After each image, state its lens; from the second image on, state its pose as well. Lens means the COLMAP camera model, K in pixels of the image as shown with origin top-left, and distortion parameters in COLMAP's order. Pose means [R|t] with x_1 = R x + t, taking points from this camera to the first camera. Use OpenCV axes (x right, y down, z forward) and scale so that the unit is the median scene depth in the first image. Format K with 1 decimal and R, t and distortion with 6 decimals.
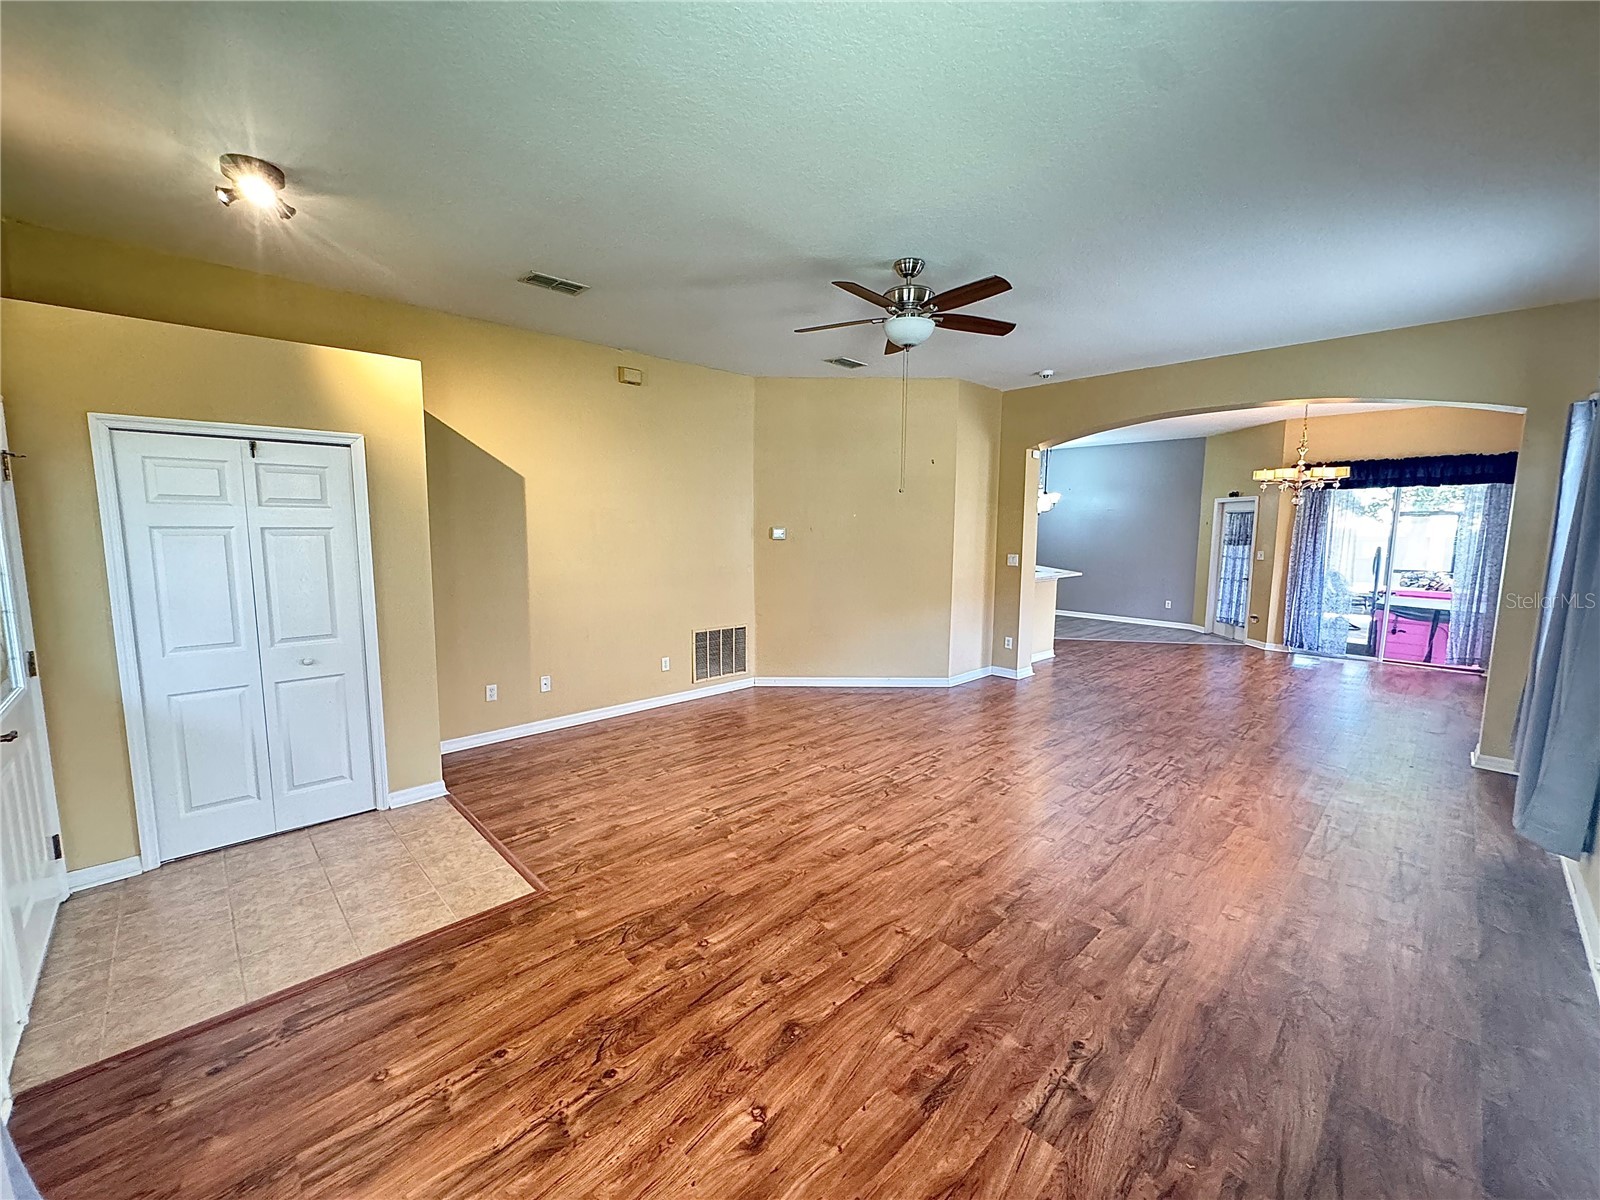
lens RADIAL K [[638.4, 0, 802.4], [0, 638.4, 599.6], [0, 0, 1]] dist [-0.004082, 0.000924]
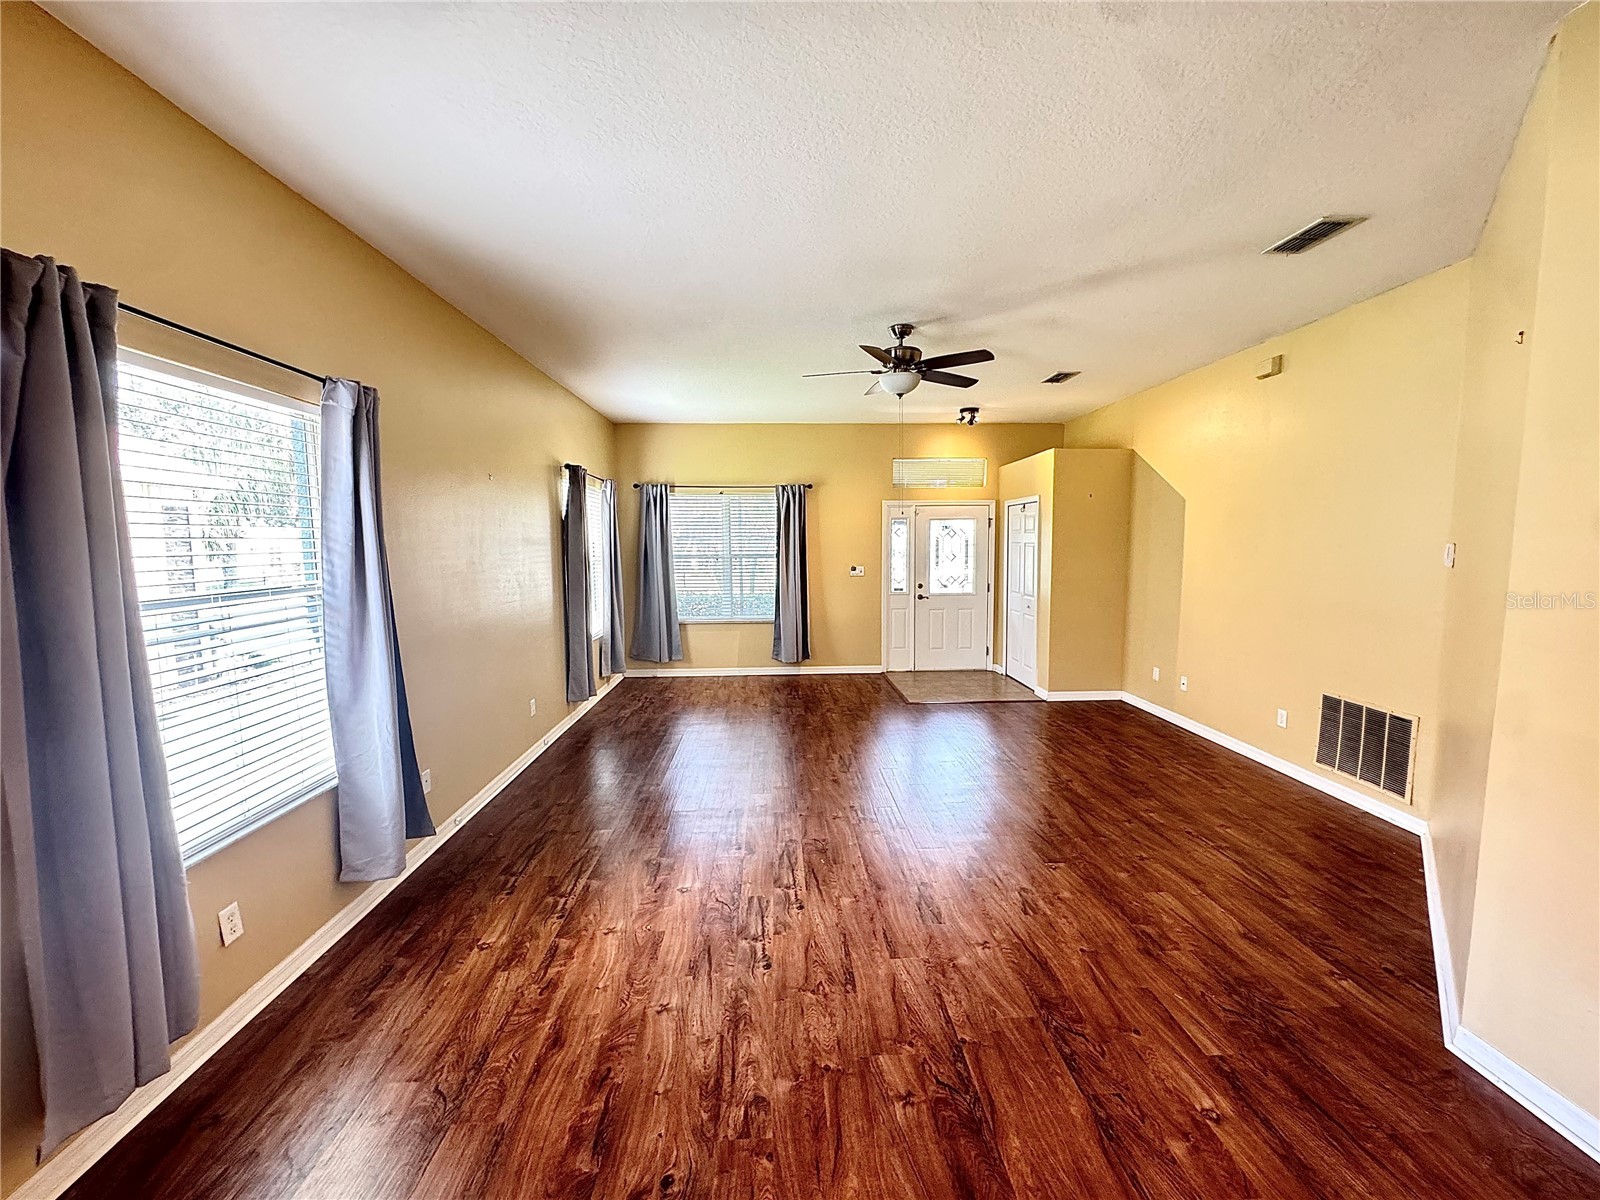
lens RADIAL K [[638.4, 0, 790.1], [0, 638.4, 606.5], [0, 0, 1]] dist [-0.004082, 0.000924]
pose [[-0.673438, 0.075927, -0.735334, 0.853057], [-0.082400, 0.980803, 0.176737, -0.136699], [0.734637, 0.179613, -0.654254, 1.189486]]
